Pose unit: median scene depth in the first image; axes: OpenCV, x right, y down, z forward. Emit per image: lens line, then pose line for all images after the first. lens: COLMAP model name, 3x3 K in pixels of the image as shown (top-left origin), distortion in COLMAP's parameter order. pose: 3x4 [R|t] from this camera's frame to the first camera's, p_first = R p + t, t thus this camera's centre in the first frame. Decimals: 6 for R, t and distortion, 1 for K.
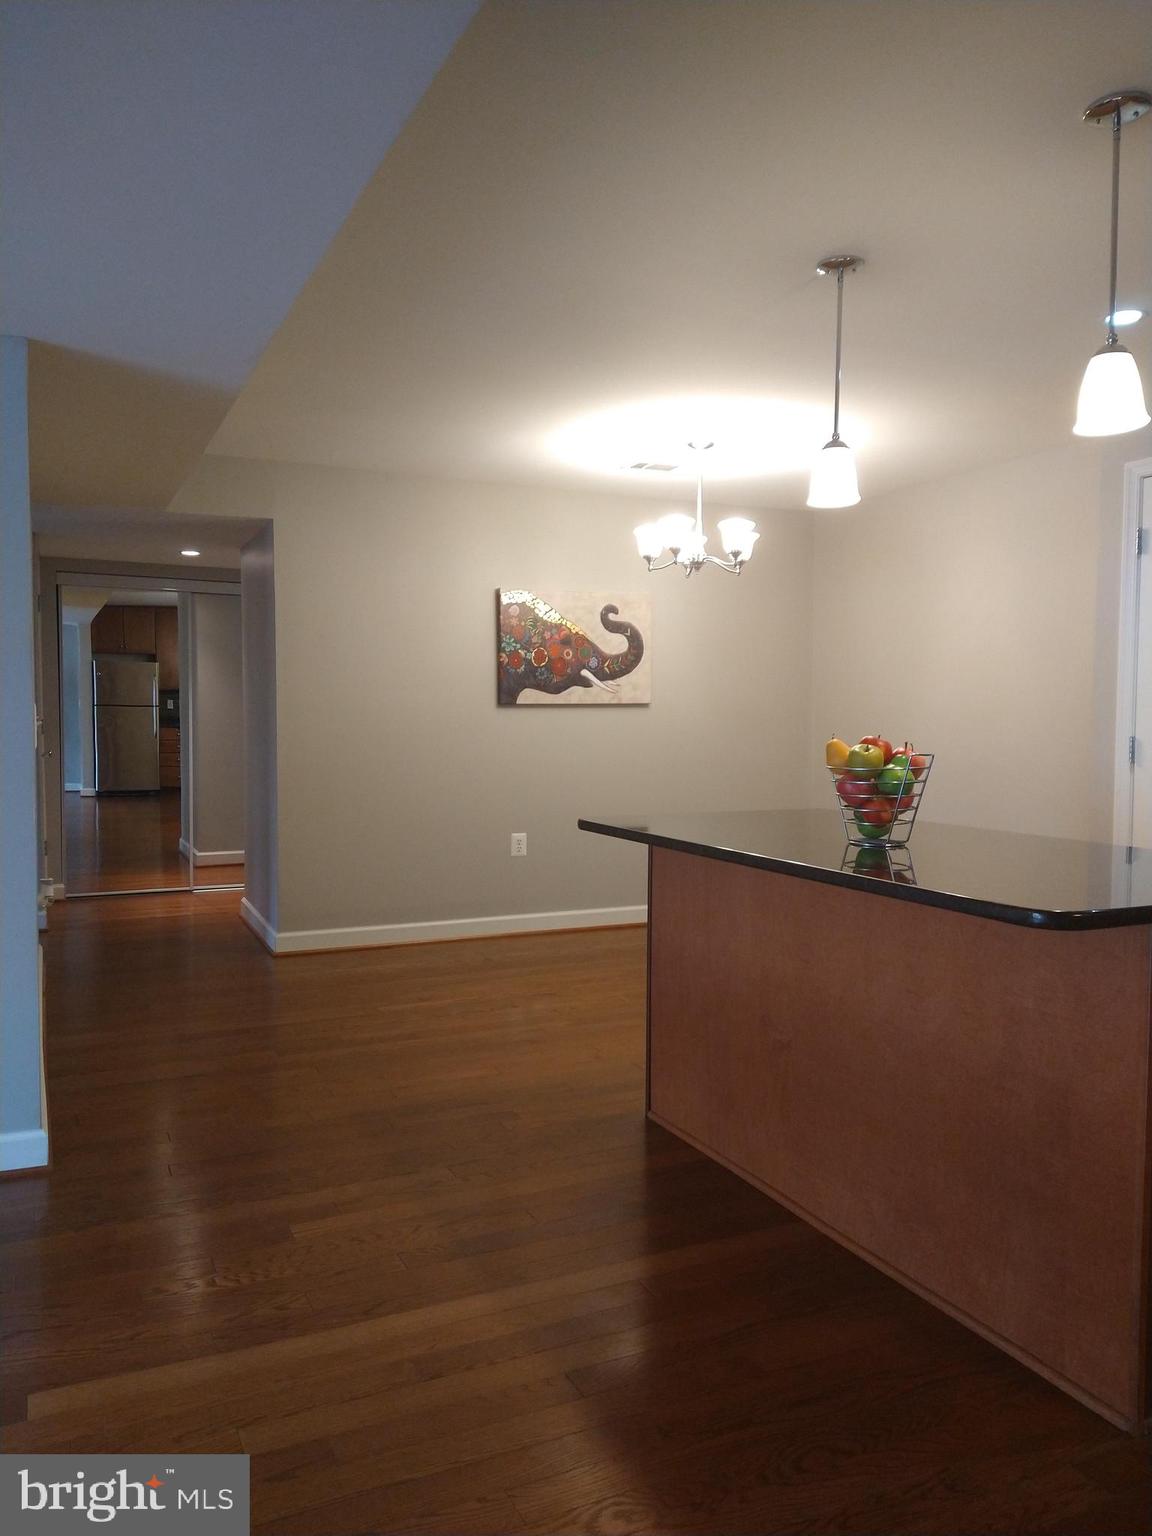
lens RADIAL K [[1124.1, 0, 581.2], [0, 1124.1, 770.2], [0, 0, 1]] dist [0.116517, -0.155707]
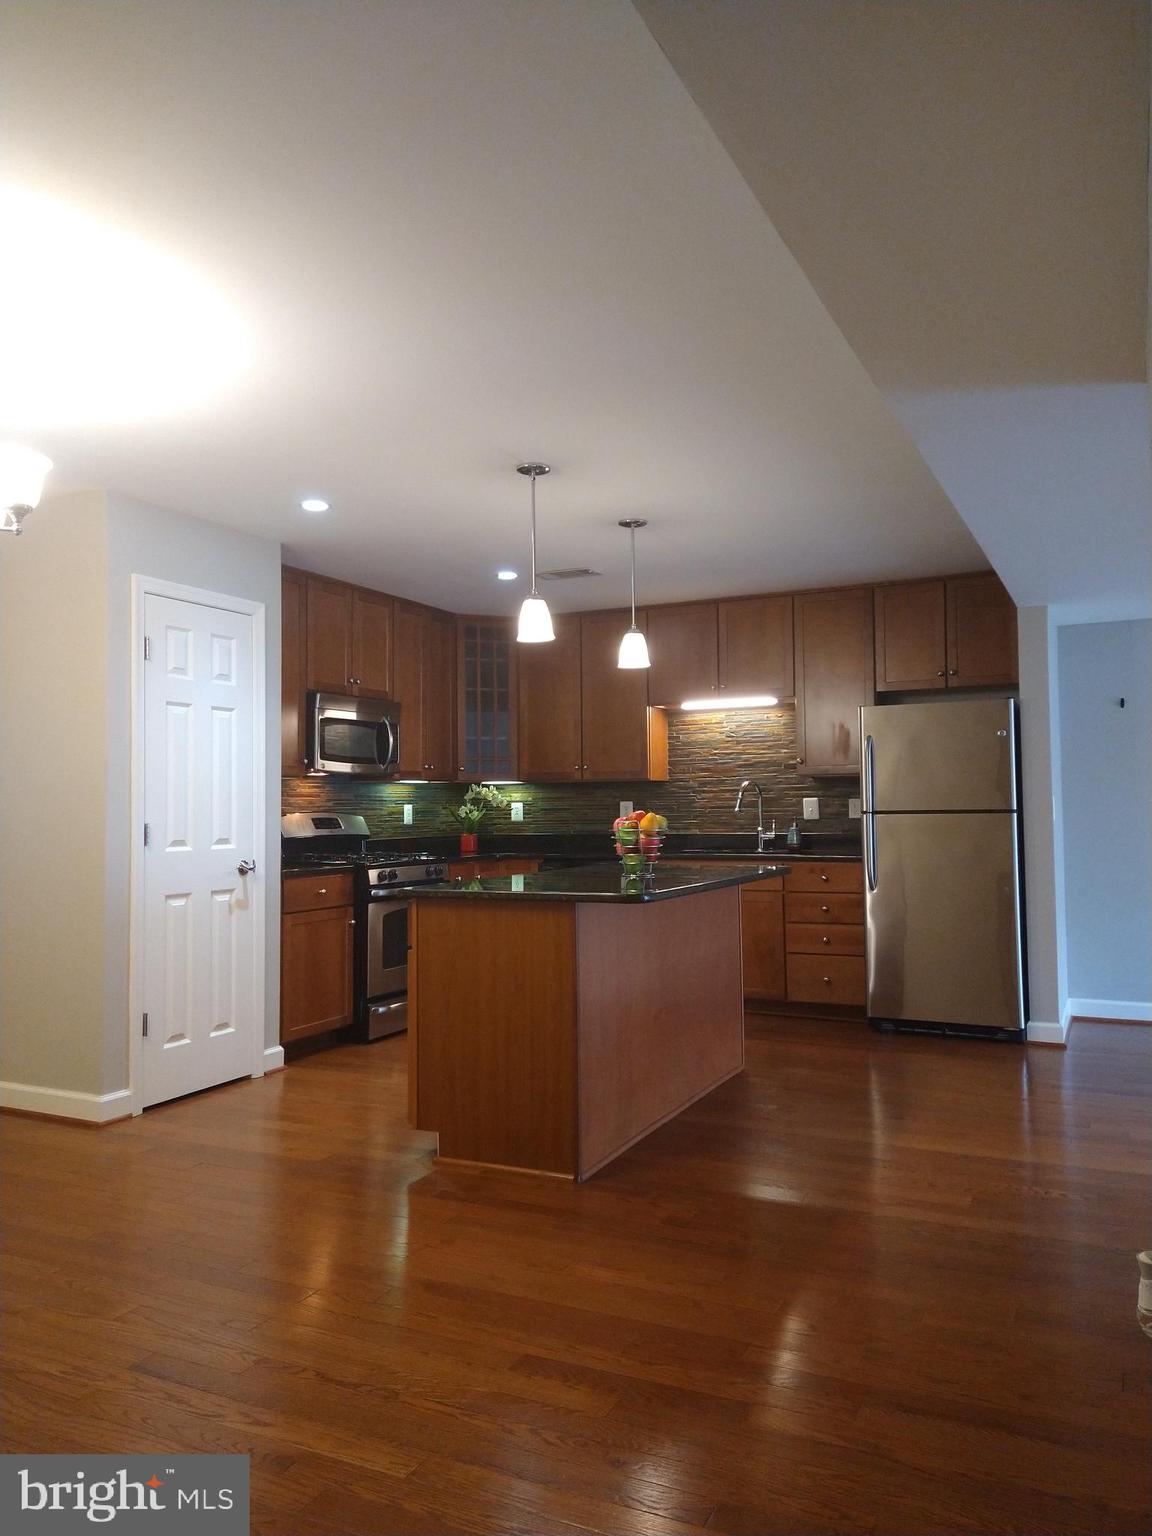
lens RADIAL K [[1124.1, 0, 581.2], [0, 1124.1, 770.2], [0, 0, 1]] dist [0.116517, -0.155707]
pose [[-0.622443, 0.027534, 0.782180, -0.432535], [0.045538, 0.998962, 0.001073, -0.042174], [-0.781339, 0.036287, -0.623051, 0.921140]]
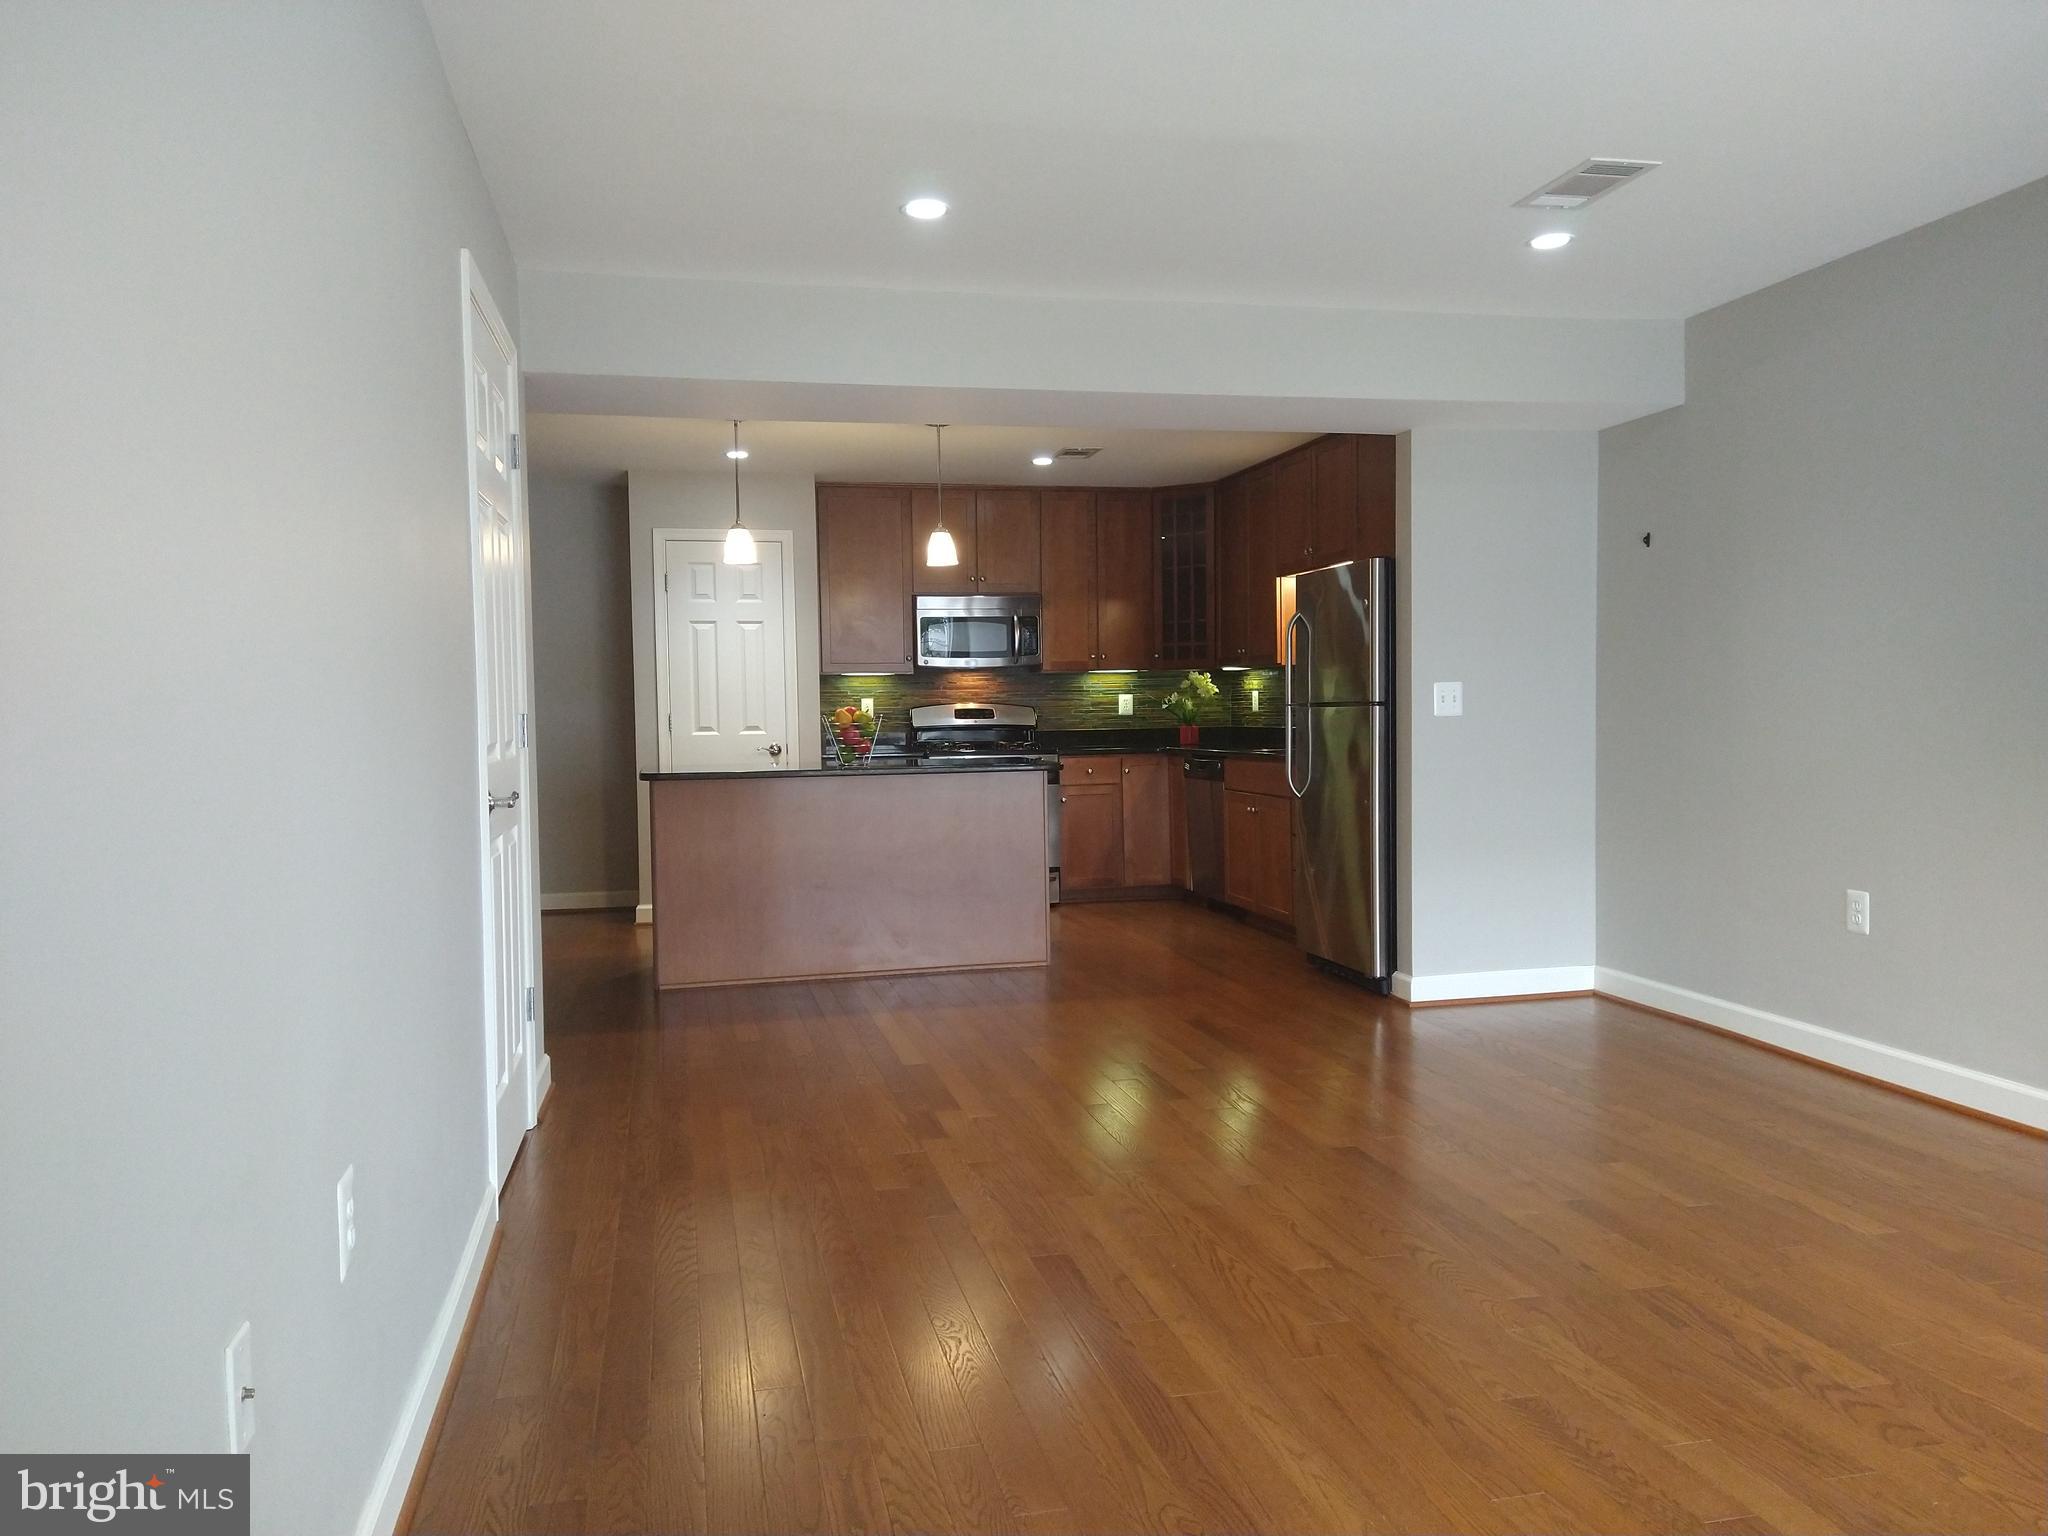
lens RADIAL K [[1498.8, 0, 1029.8], [0, 1498.8, 777.2], [0, 0, 1]] dist [0.116517, -0.155707]
pose [[0.217400, -0.056395, 0.974452, -0.905787], [0.064373, 0.996984, 0.043338, -0.000984], [-0.973957, 0.053307, 0.220375, 0.080670]]
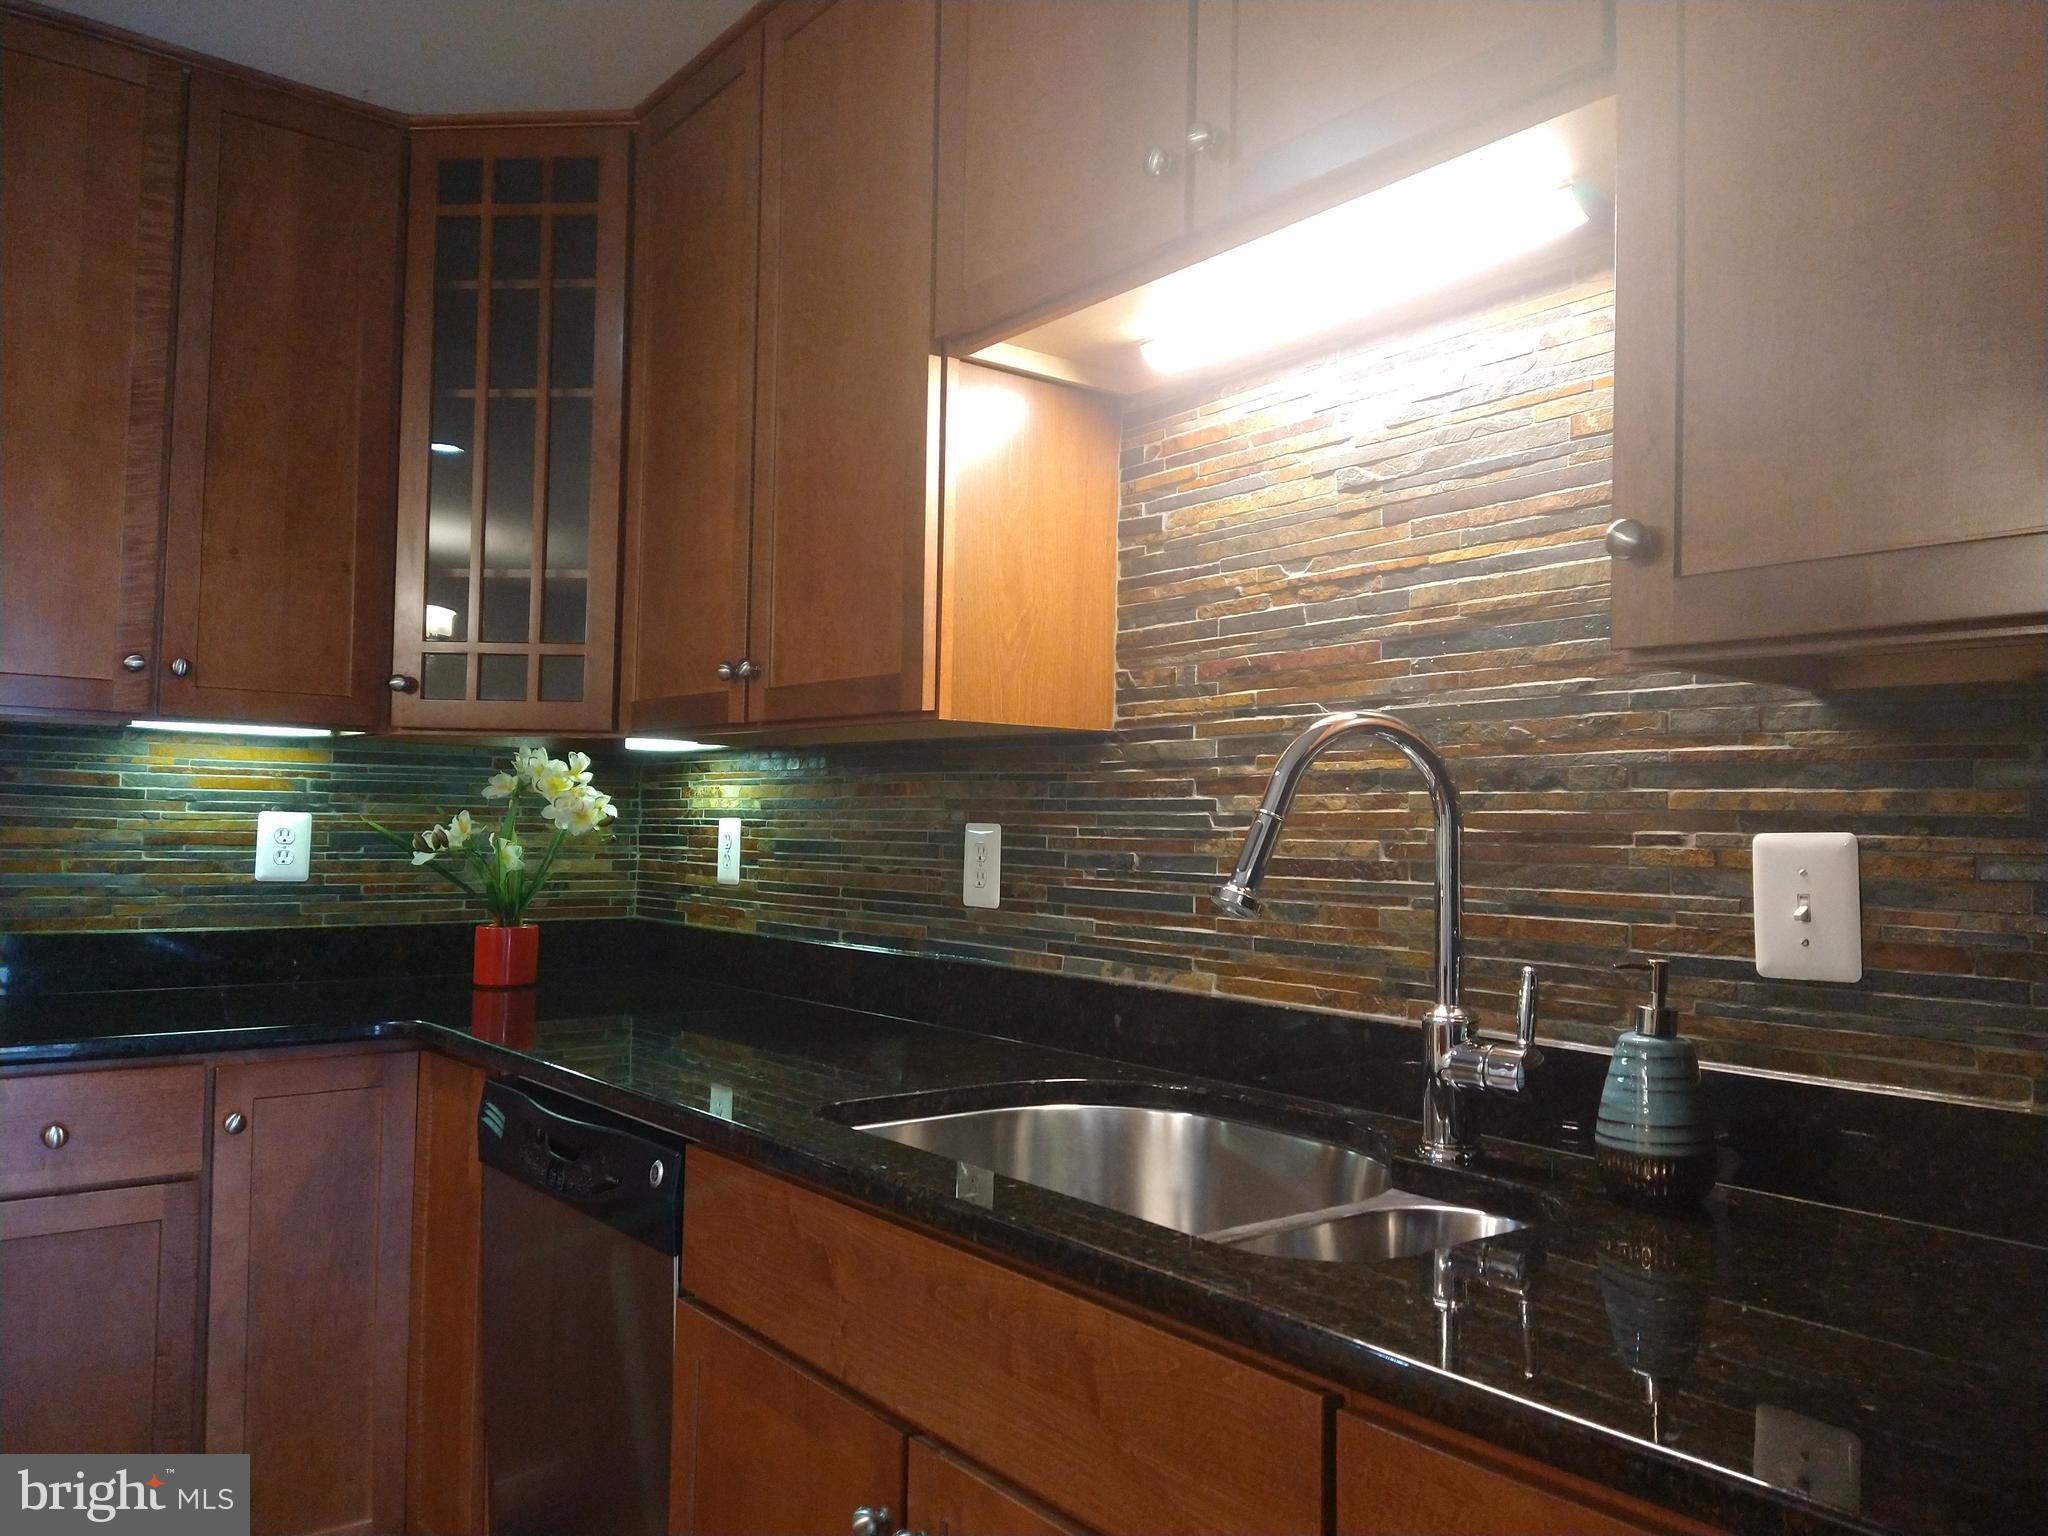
lens RADIAL K [[1496.5, 0, 1023.8], [0, 1496.5, 772.0], [0, 0, 1]] dist [0.119309, -0.168778]
pose [[-0.220158, 0.026339, 0.975109, 0.115025], [0.023025, 0.999497, -0.021799, -0.009457], [-0.975192, 0.017652, -0.220654, 0.201991]]
